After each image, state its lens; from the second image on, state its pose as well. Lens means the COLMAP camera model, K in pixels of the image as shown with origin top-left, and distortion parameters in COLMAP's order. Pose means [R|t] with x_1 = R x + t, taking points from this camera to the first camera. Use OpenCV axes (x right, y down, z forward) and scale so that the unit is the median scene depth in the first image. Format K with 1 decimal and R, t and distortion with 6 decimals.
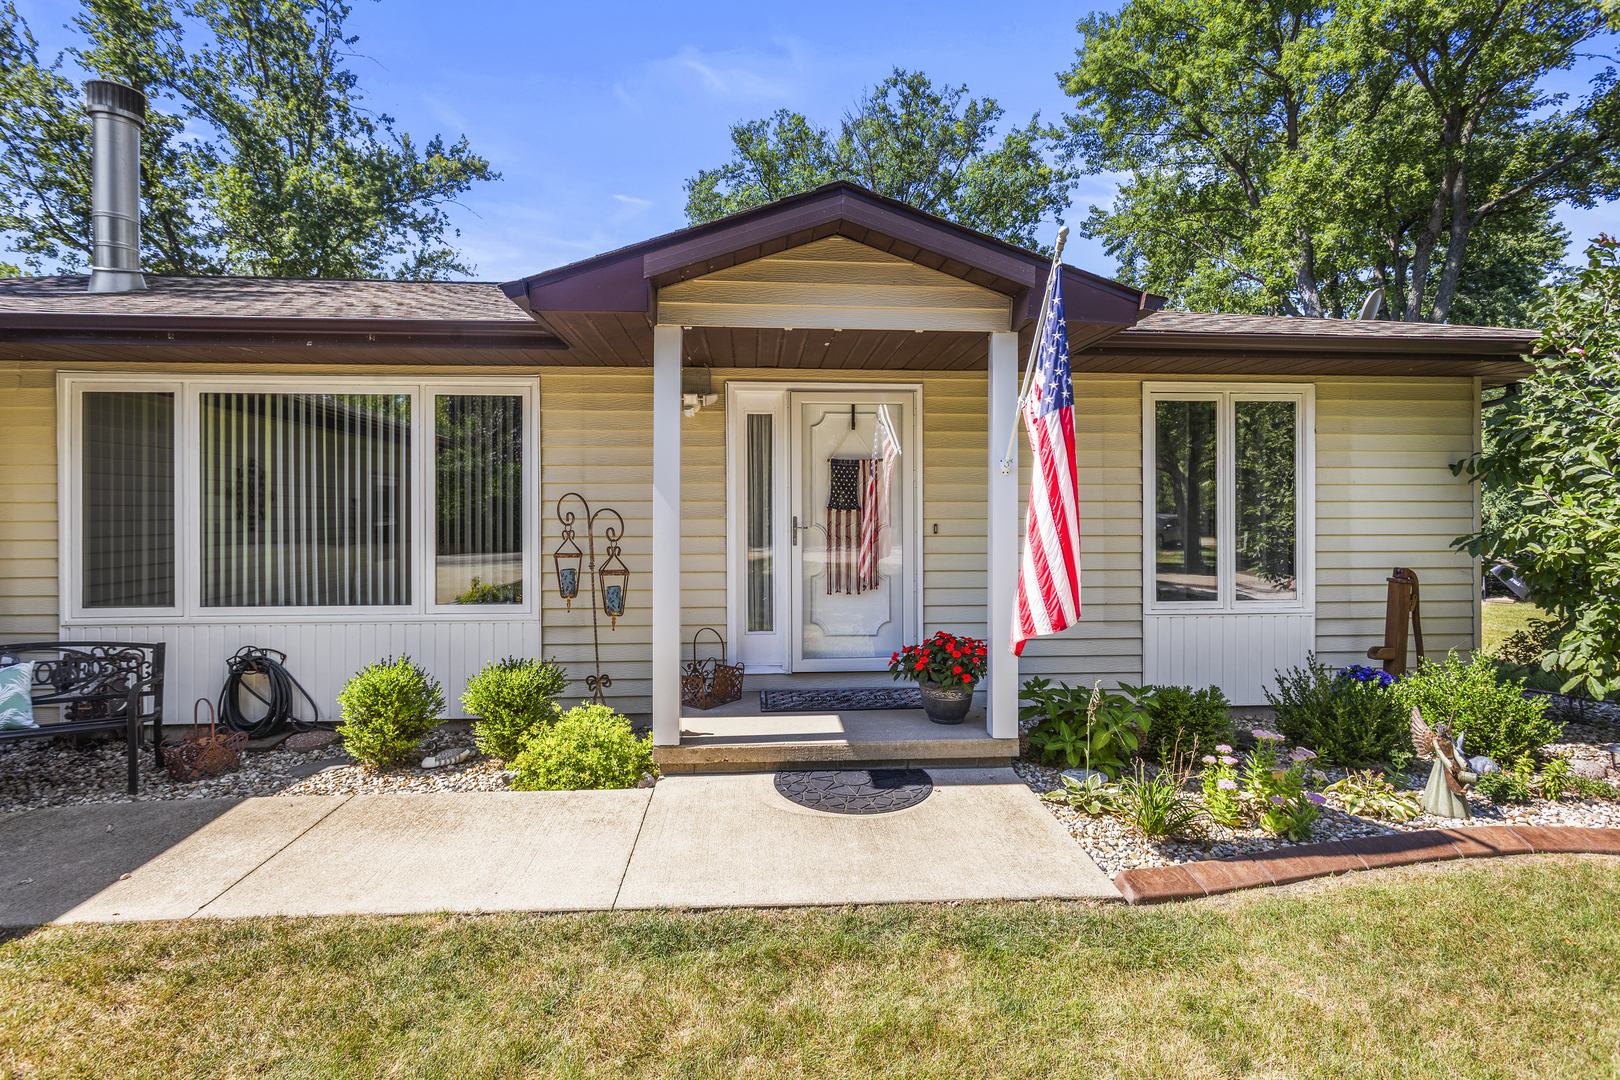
lens RADIAL K [[775.8, 0, 811.1], [0, 775.8, 520.4], [0, 0, 1]] dist [0.002004, -0.001080]
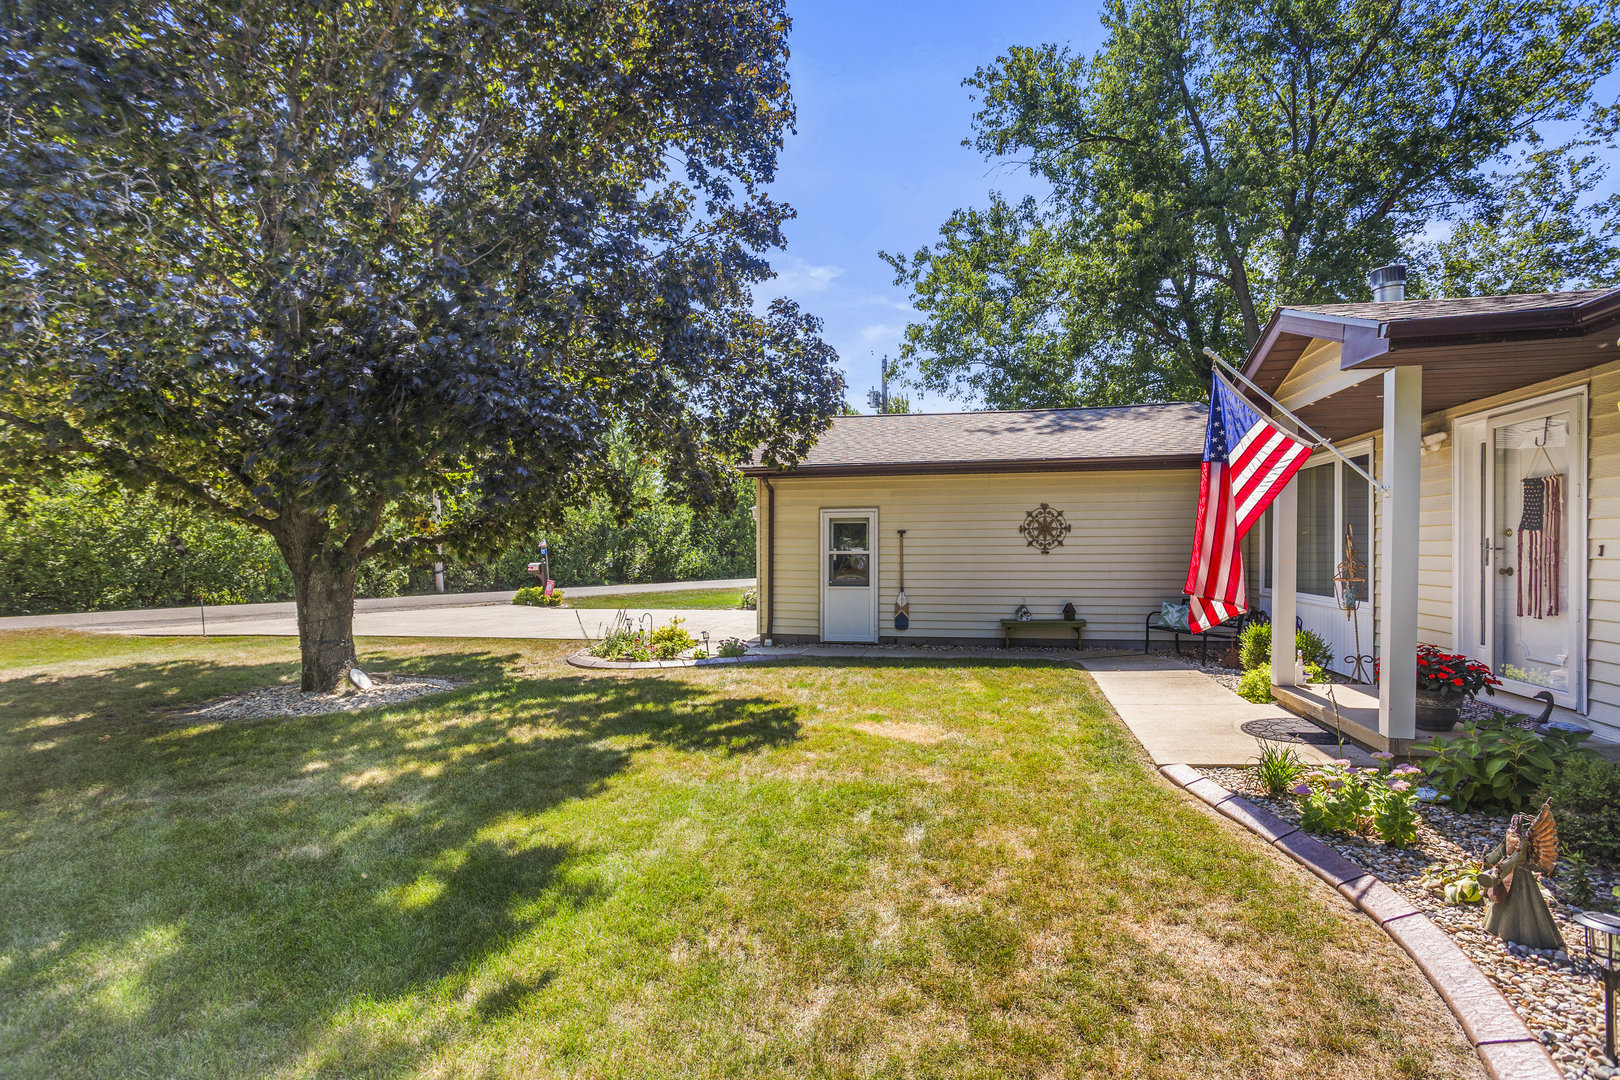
lens RADIAL K [[820.8, 0, 804.0], [0, 820.8, 547.4], [0, 0, 1]] dist [-0.004810, -0.000126]
pose [[-0.295693, 0.005510, -0.955267, 1.279845], [-0.000465, 0.999982, 0.005912, 0.001508], [0.955283, 0.002193, -0.295686, 0.437027]]
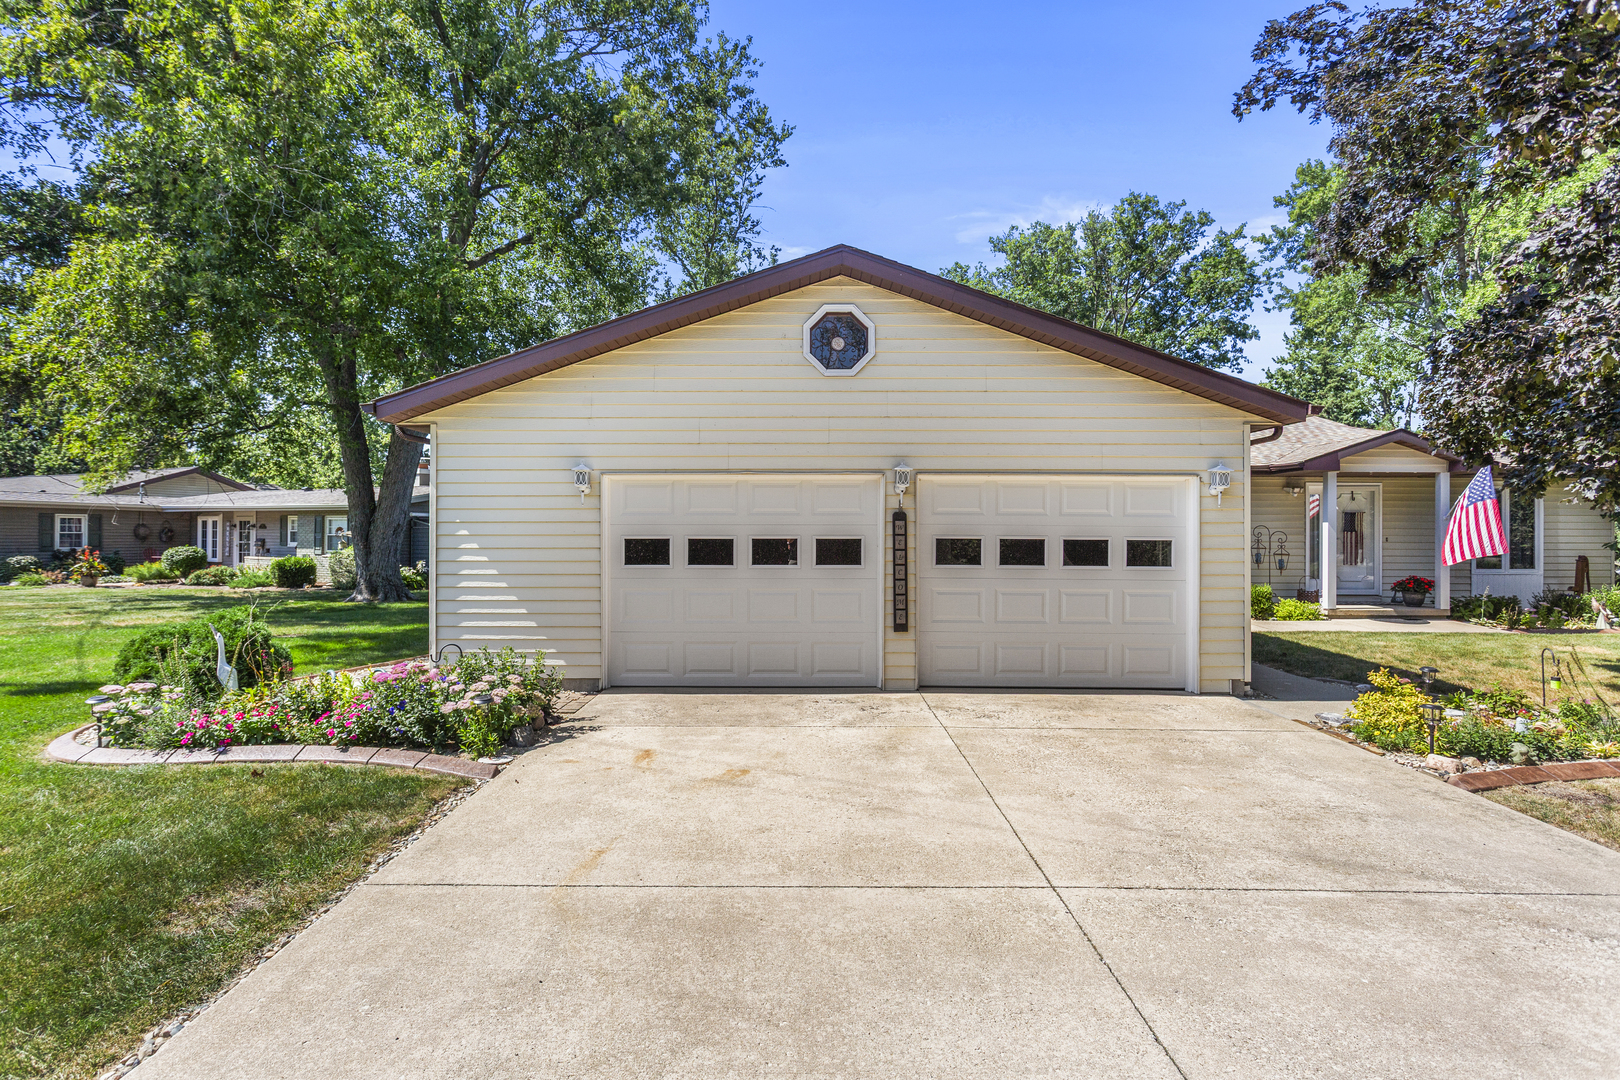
lens RADIAL K [[827.3, 0, 800.3], [0, 827.3, 538.1], [0, 0, 1]] dist [0.003067, -0.001275]
pose [[0.997761, 0.003062, -0.066810, -1.584779], [-0.003645, 0.999956, -0.008610, 0.035607], [0.066781, 0.008834, 0.997729, -1.847742]]
